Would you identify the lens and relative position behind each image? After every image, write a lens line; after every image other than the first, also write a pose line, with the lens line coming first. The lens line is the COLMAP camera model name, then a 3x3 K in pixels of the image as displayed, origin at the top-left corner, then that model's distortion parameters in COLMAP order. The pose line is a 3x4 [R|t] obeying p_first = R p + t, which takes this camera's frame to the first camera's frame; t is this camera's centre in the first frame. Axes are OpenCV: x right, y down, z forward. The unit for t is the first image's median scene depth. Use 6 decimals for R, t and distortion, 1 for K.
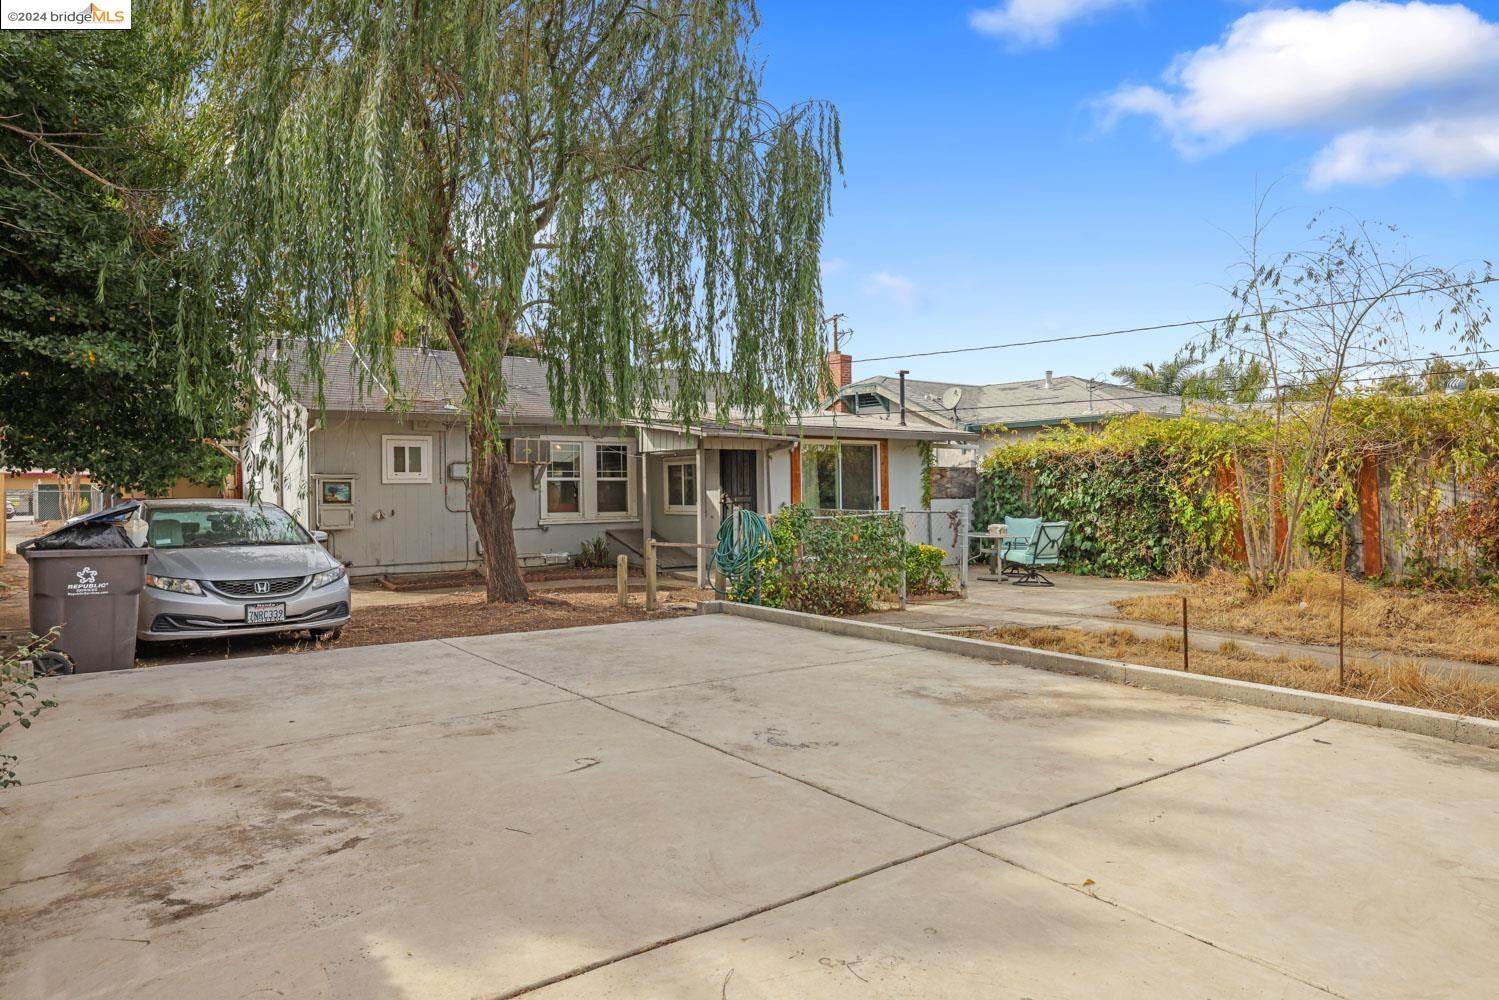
lens RADIAL K [[883.4, 0, 759.0], [0, 883.4, 499.7], [0, 0, 1]] dist [-0.005926, 0.004086]
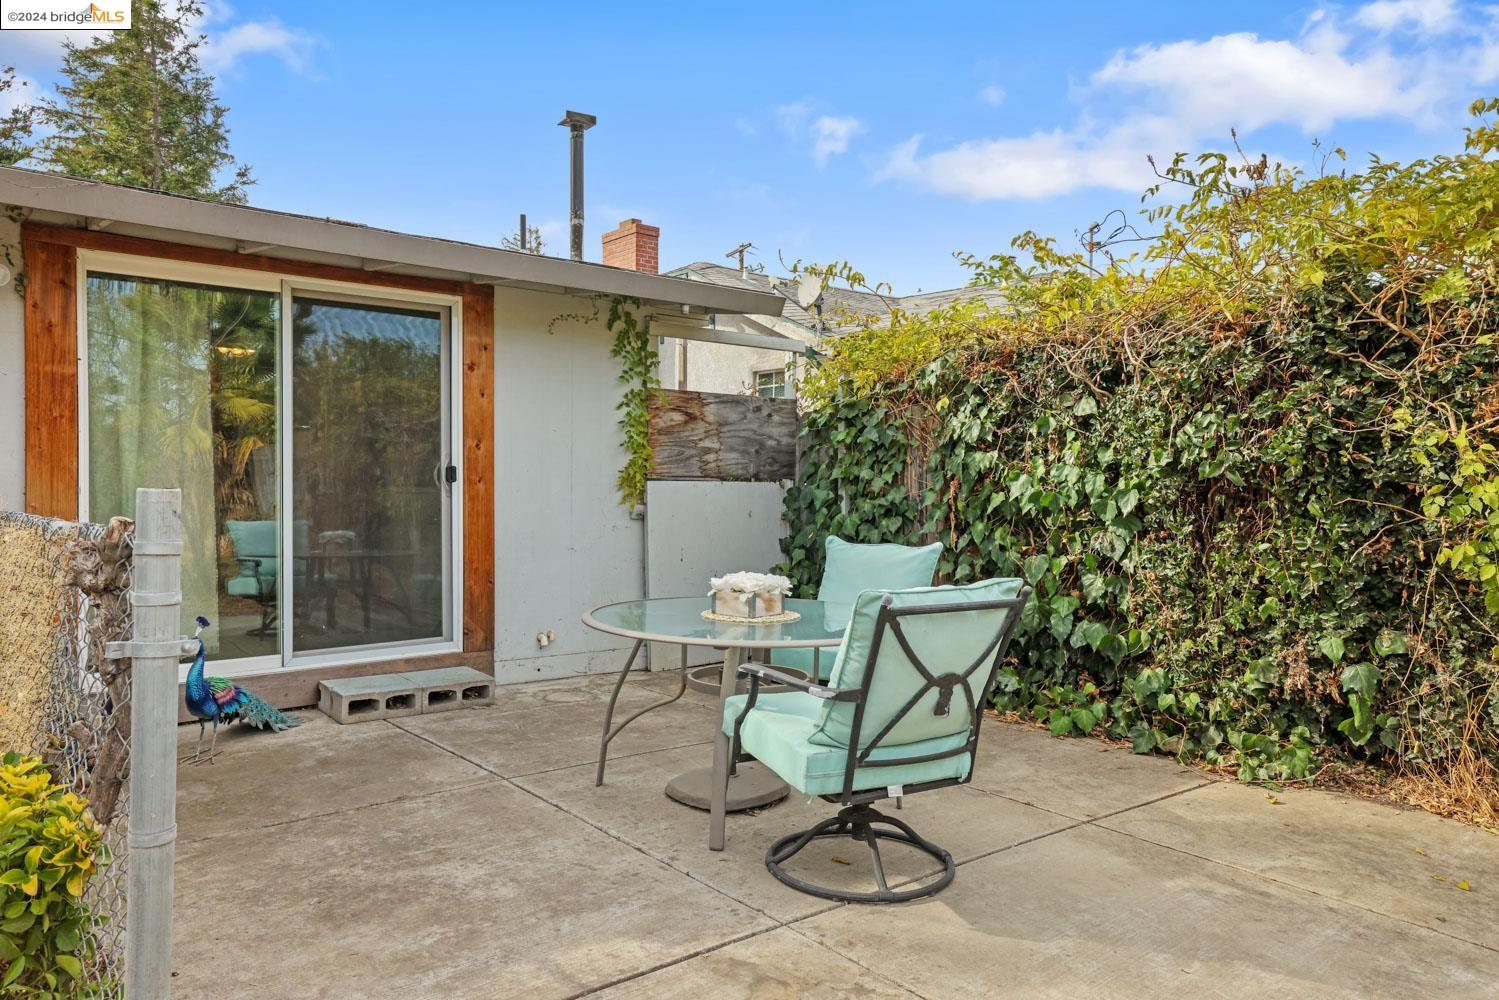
lens RADIAL K [[1010.0, 0, 740.3], [0, 1010.0, 495.1], [0, 0, 1]] dist [0.011740, 0.000655]
pose [[0.998959, 0.013357, 0.043621, 0.233288], [-0.013517, 0.999903, 0.003376, 0.003863], [-0.043571, -0.003962, 0.999042, 0.652241]]
